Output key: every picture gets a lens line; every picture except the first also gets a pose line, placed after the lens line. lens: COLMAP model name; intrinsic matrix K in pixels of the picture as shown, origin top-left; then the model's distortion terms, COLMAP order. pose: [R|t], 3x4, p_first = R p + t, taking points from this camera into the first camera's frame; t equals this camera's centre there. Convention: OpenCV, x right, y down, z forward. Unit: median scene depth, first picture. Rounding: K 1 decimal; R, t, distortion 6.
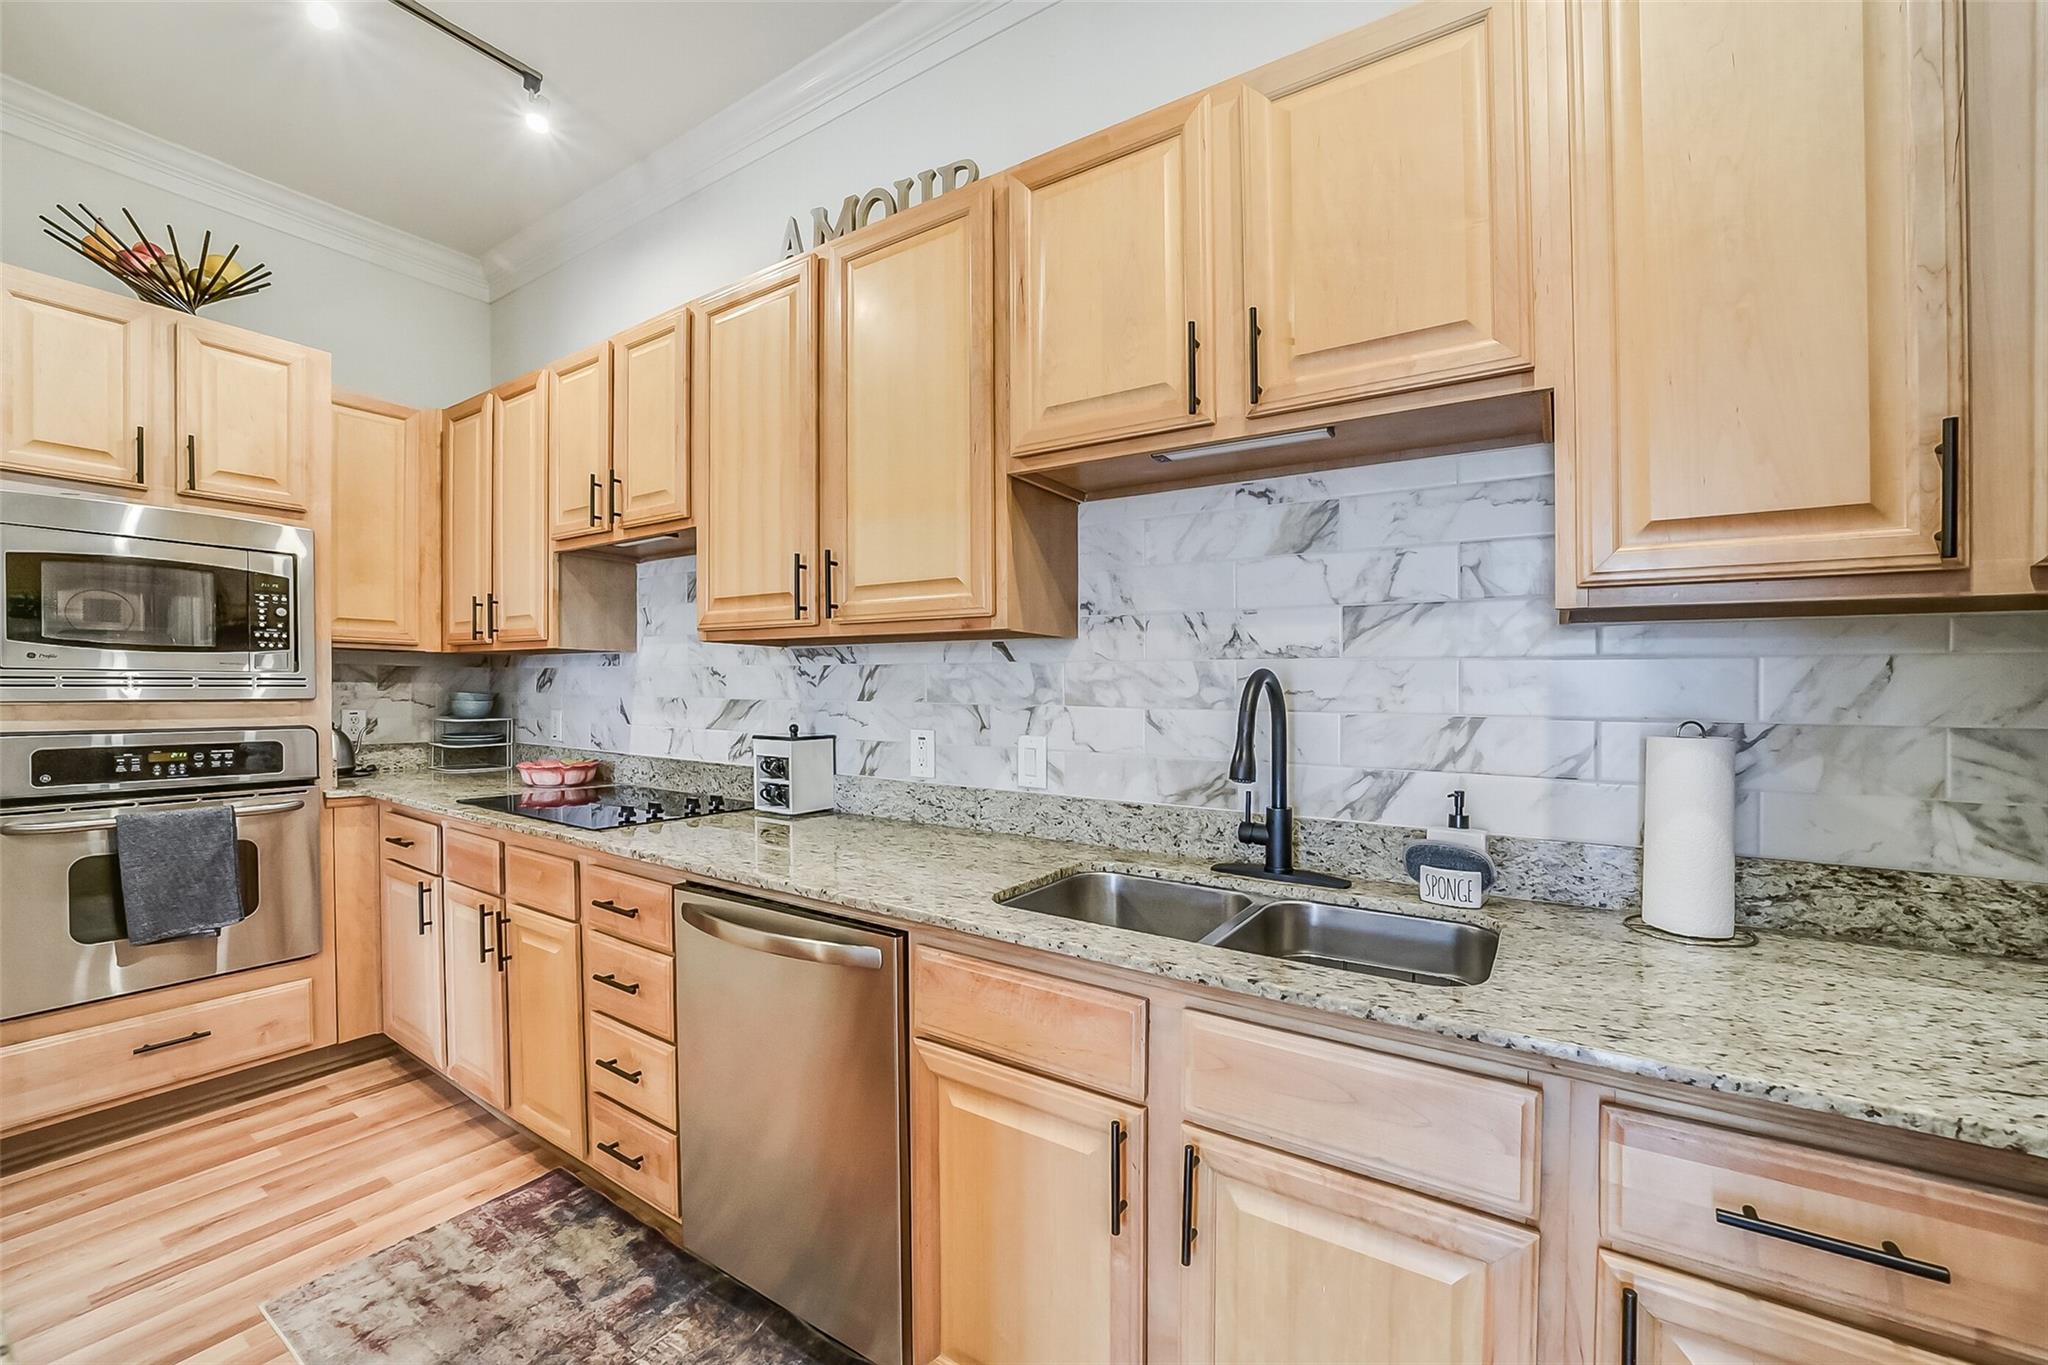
lens RADIAL K [[811.1, 0, 1041.8], [0, 811.1, 687.8], [0, 0, 1]] dist [-0.032769, 0.004628]
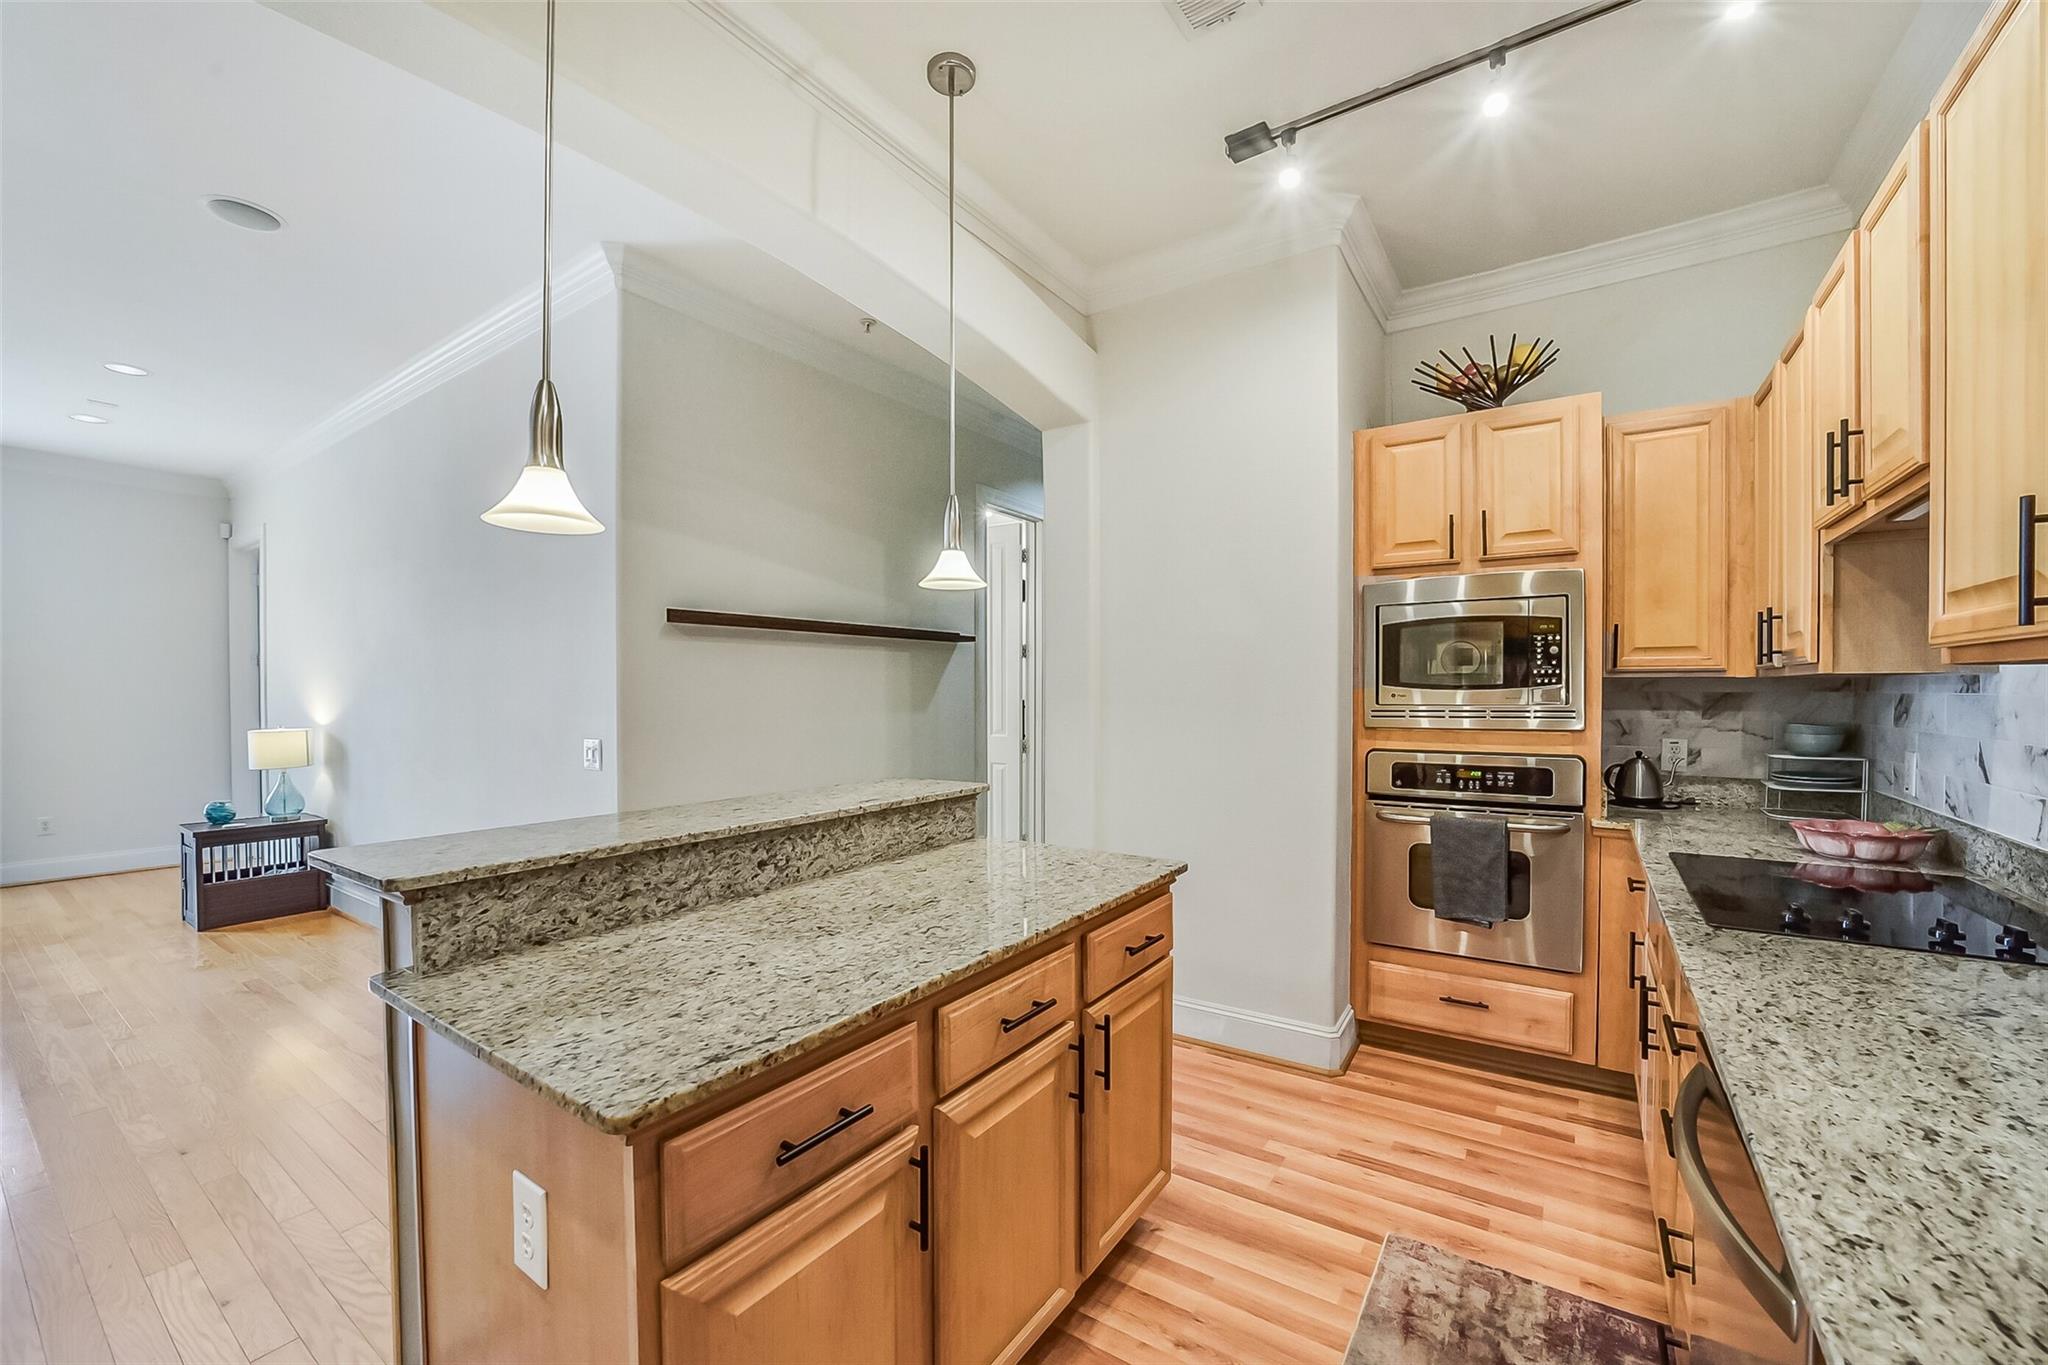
lens RADIAL K [[811.1, 0, 1018.1], [0, 811.1, 707.9], [0, 0, 1]] dist [-0.032769, 0.004628]
pose [[-0.027832, 0.011517, -0.999546, 0.215664], [0.002946, 0.999930, 0.011440, -0.040965], [0.999608, -0.002626, -0.027864, 0.383348]]
